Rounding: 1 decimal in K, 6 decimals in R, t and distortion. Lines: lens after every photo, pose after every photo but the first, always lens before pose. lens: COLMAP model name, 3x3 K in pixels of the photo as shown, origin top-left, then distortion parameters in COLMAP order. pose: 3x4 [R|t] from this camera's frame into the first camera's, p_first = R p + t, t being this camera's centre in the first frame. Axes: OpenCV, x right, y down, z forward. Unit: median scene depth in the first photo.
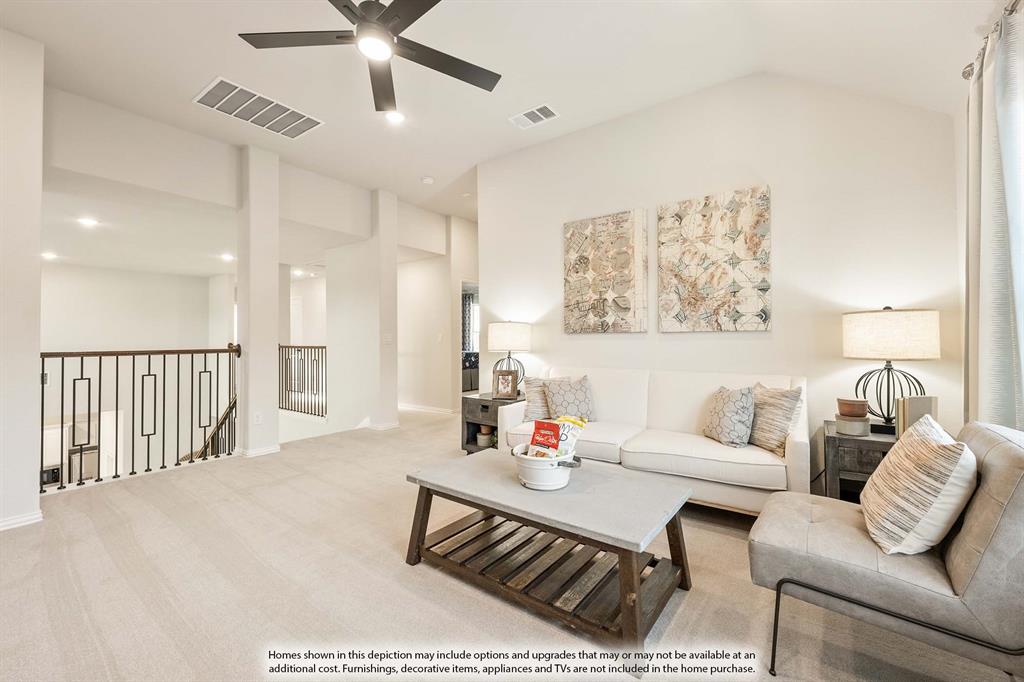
lens RADIAL K [[415.6, 0, 516.3], [0, 415.6, 335.3], [0, 0, 1]] dist [0.001239, -0.001409]
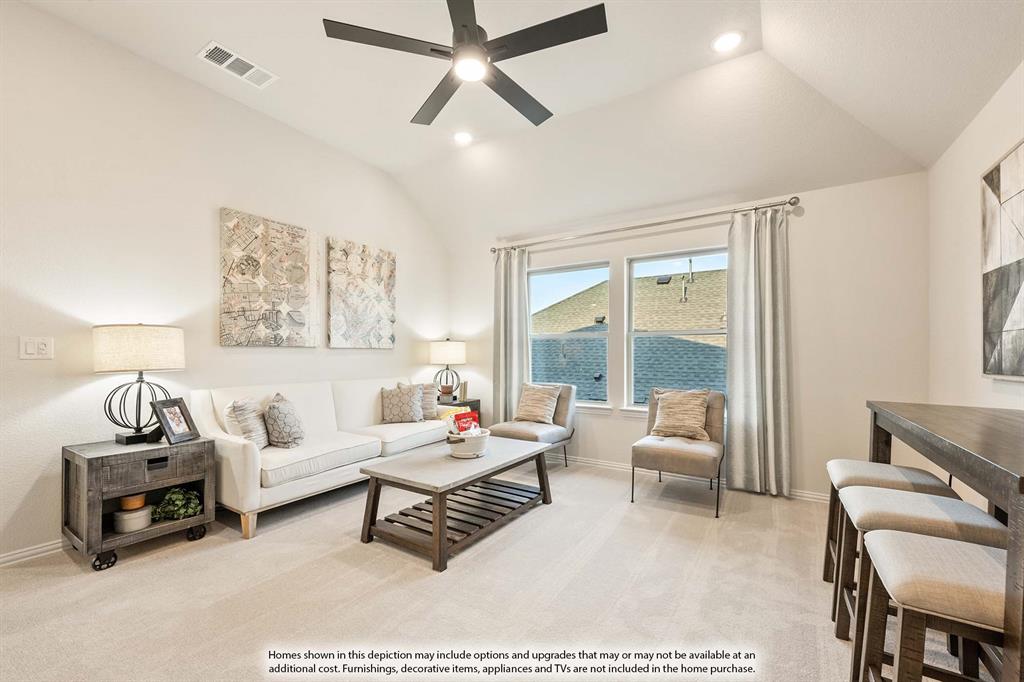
lens RADIAL K [[415.6, 0, 519.0], [0, 415.6, 355.5], [0, 0, 1]] dist [0.001239, -0.001409]
pose [[-0.067226, -0.001776, 0.997736, -0.784051], [-0.017634, 0.999844, 0.000592, 0.003845], [-0.997582, -0.017554, -0.067247, 0.530627]]
